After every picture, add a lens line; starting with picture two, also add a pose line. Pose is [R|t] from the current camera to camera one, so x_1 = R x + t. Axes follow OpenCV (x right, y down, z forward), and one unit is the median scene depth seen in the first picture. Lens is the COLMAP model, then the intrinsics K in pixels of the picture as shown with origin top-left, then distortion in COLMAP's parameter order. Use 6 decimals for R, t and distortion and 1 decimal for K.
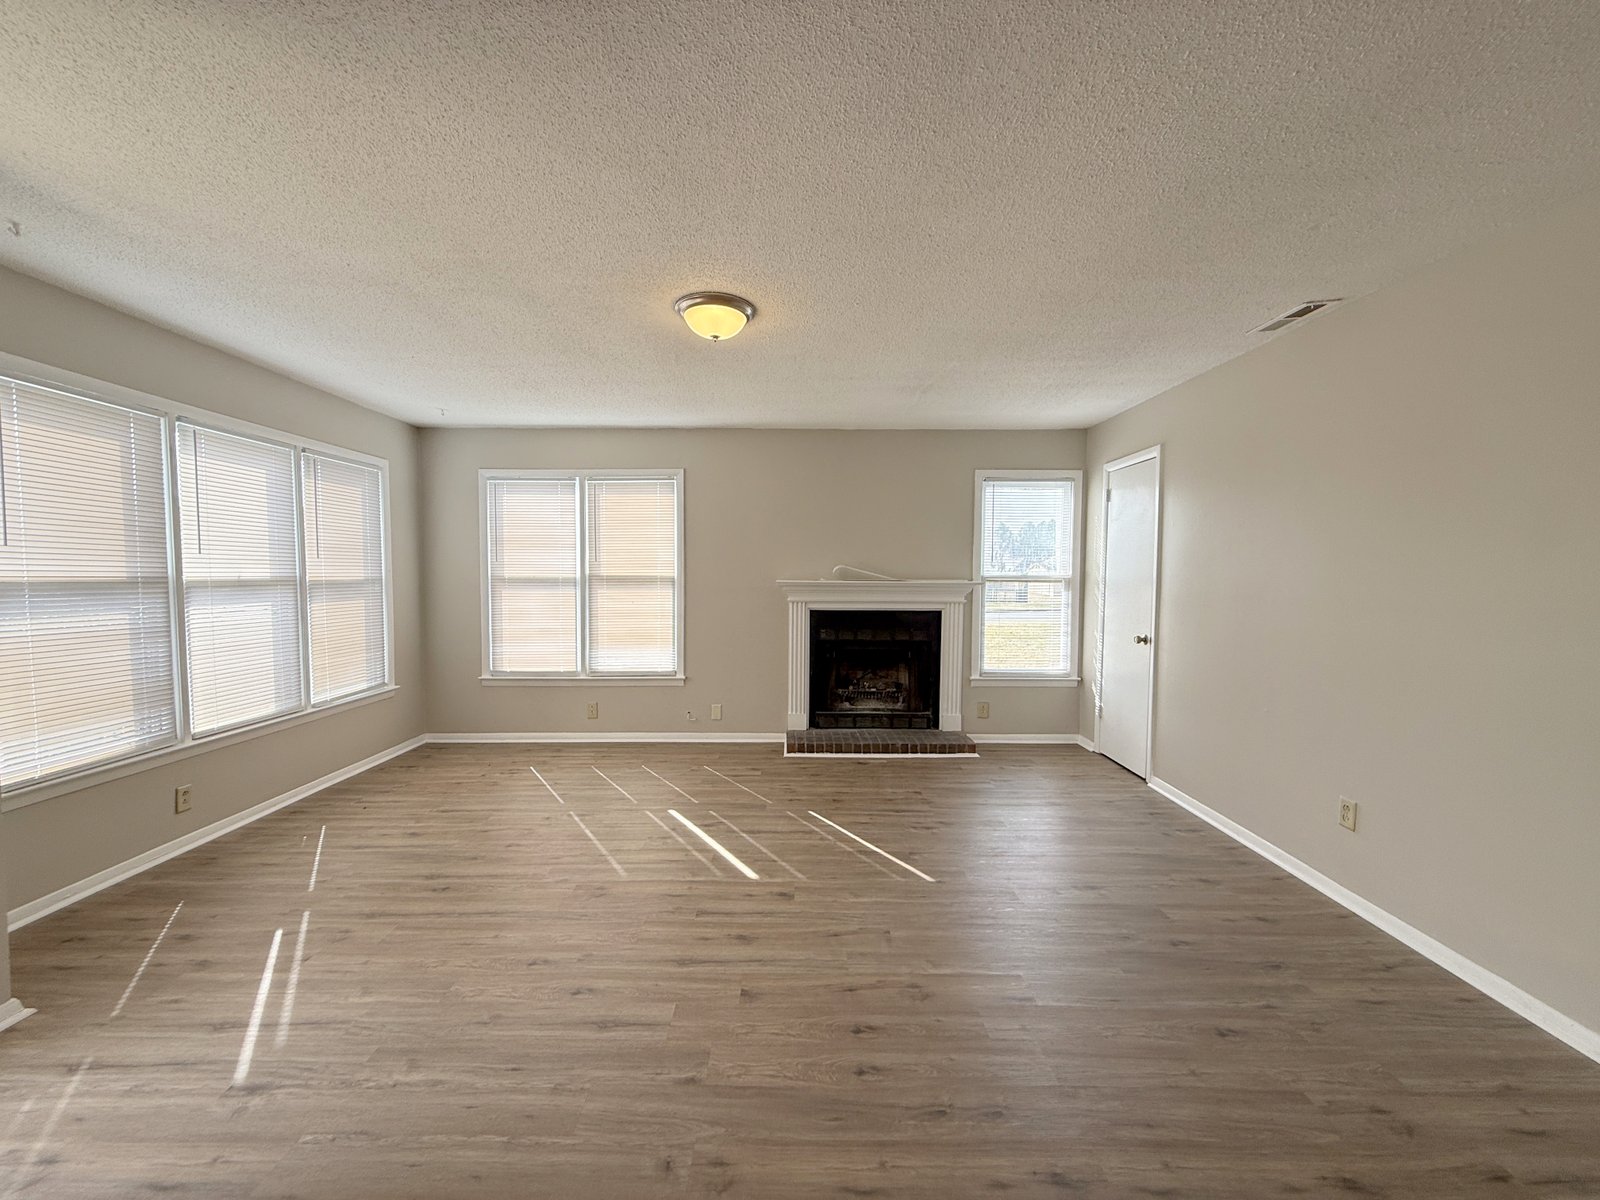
lens RADIAL K [[634.8, 0, 795.8], [0, 634.8, 600.2], [0, 0, 1]] dist [0.001391, -0.000312]
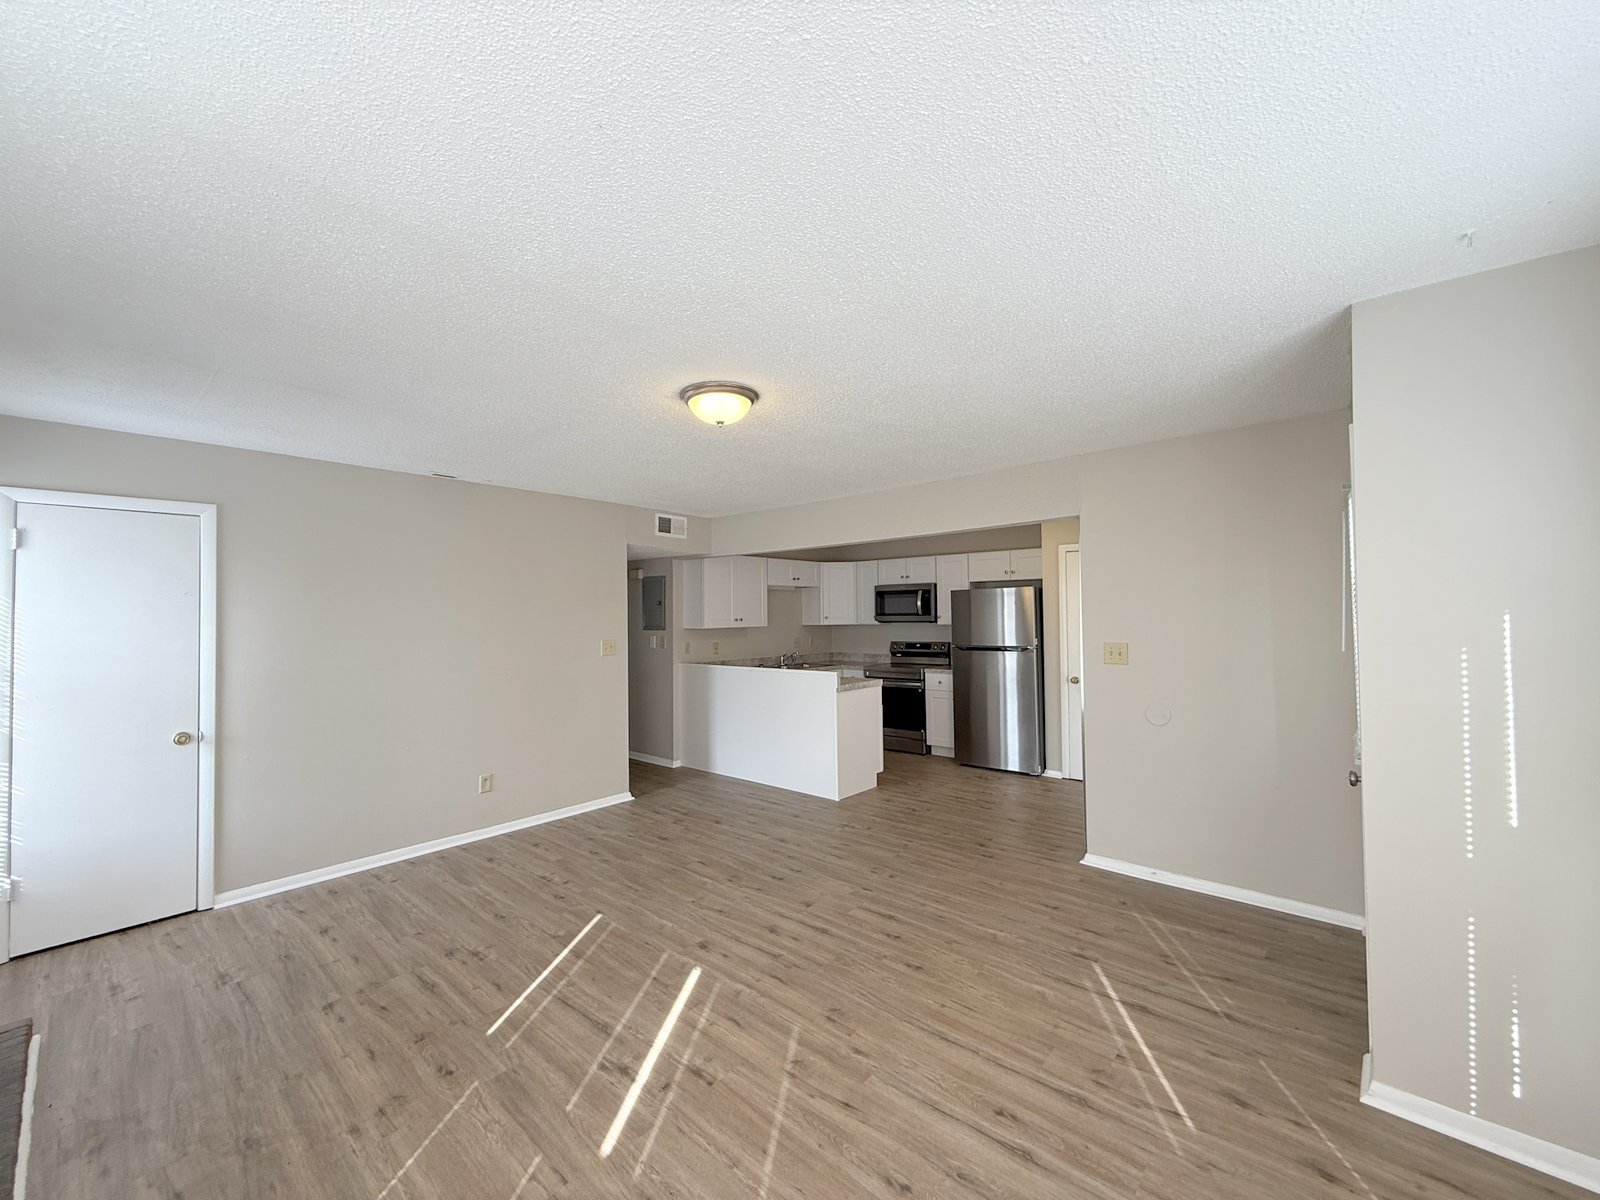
lens RADIAL K [[634.8, 0, 795.6], [0, 634.8, 598.0], [0, 0, 1]] dist [0.001391, -0.000312]
pose [[-0.750177, 0.021193, 0.660898, -0.500610], [0.039502, 0.999138, 0.012798, -0.083976], [-0.660057, 0.035708, -0.750367, 0.965481]]
